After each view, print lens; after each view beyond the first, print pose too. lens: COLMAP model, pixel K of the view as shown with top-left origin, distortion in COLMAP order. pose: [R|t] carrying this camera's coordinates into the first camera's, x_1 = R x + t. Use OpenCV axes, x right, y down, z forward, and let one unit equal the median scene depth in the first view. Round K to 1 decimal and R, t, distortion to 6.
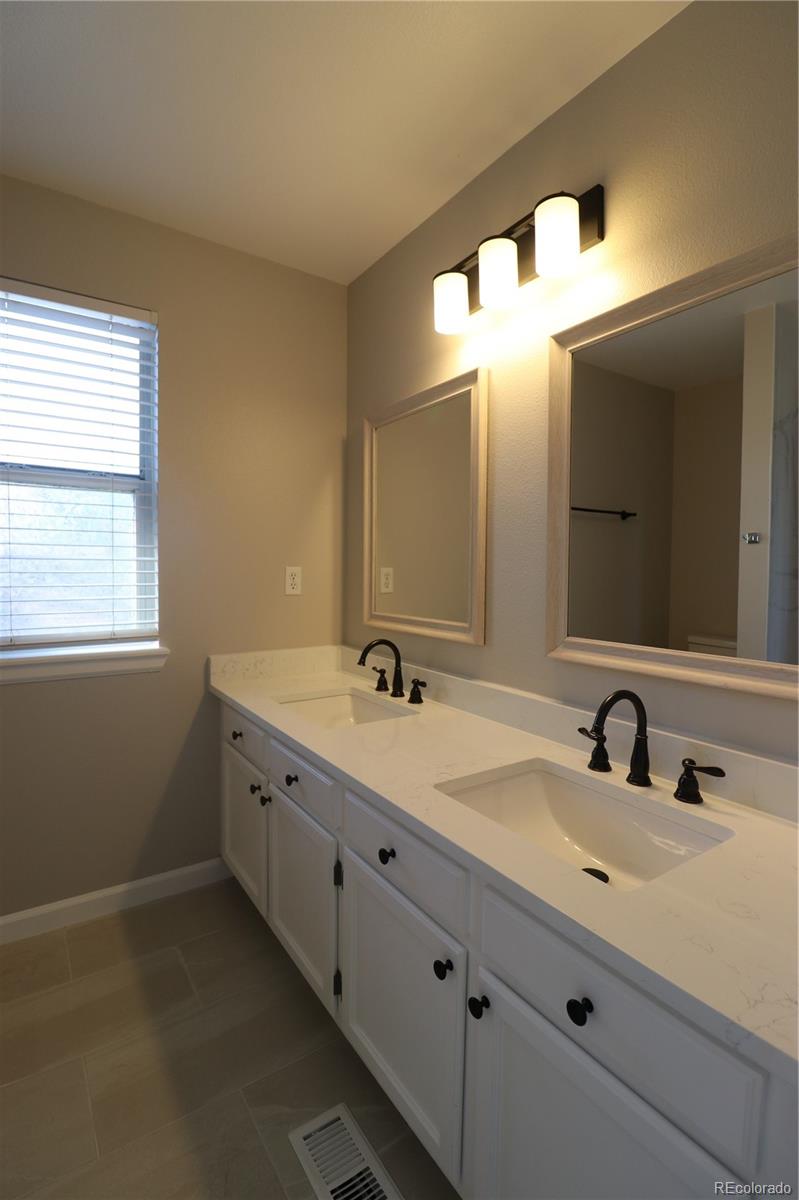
lens RADIAL K [[555.2, 0, 400.6], [0, 555.2, 595.4], [0, 0, 1]] dist [-0.002926, -0.011337]
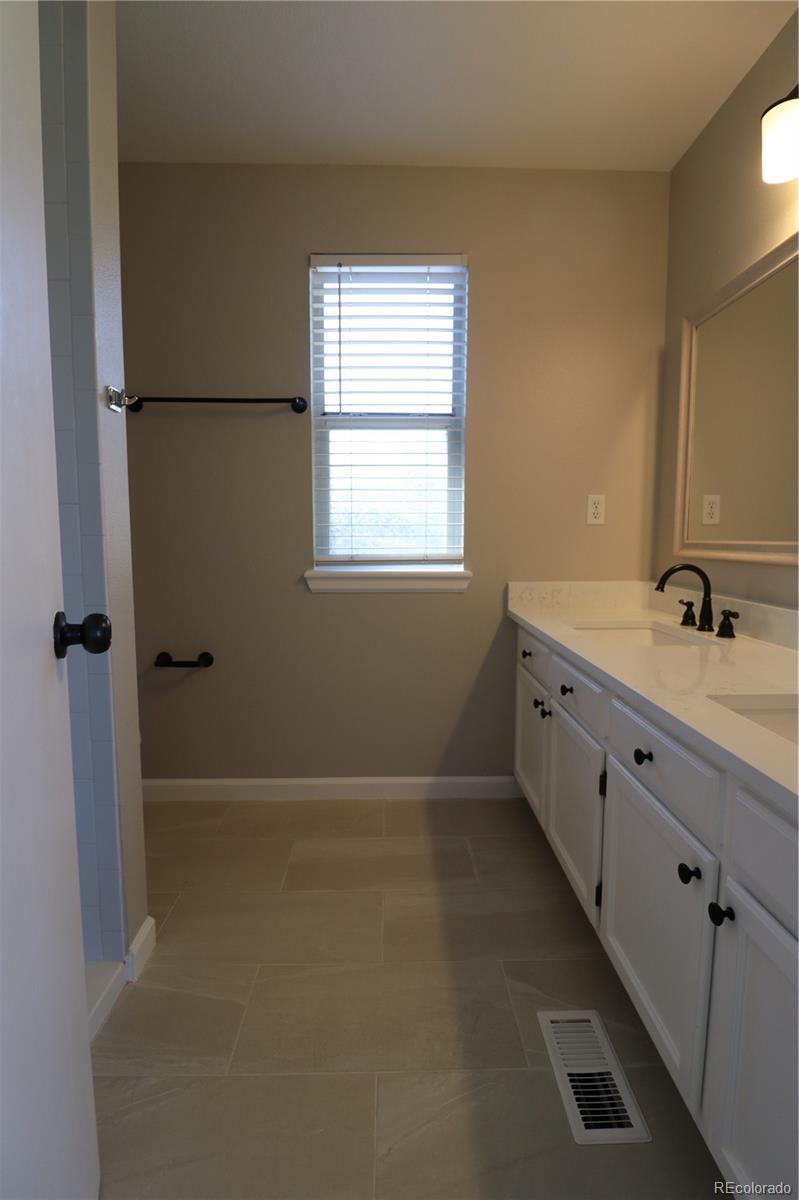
lens RADIAL K [[582.6, 0, 405.7], [0, 582.6, 597.3], [0, 0, 1]] dist [-0.005077, -0.003912]
pose [[0.839016, 0.045082, -0.542235, 0.096483], [-0.018952, 0.998378, 0.053680, 0.091005], [0.543776, -0.034762, 0.838510, -0.024508]]
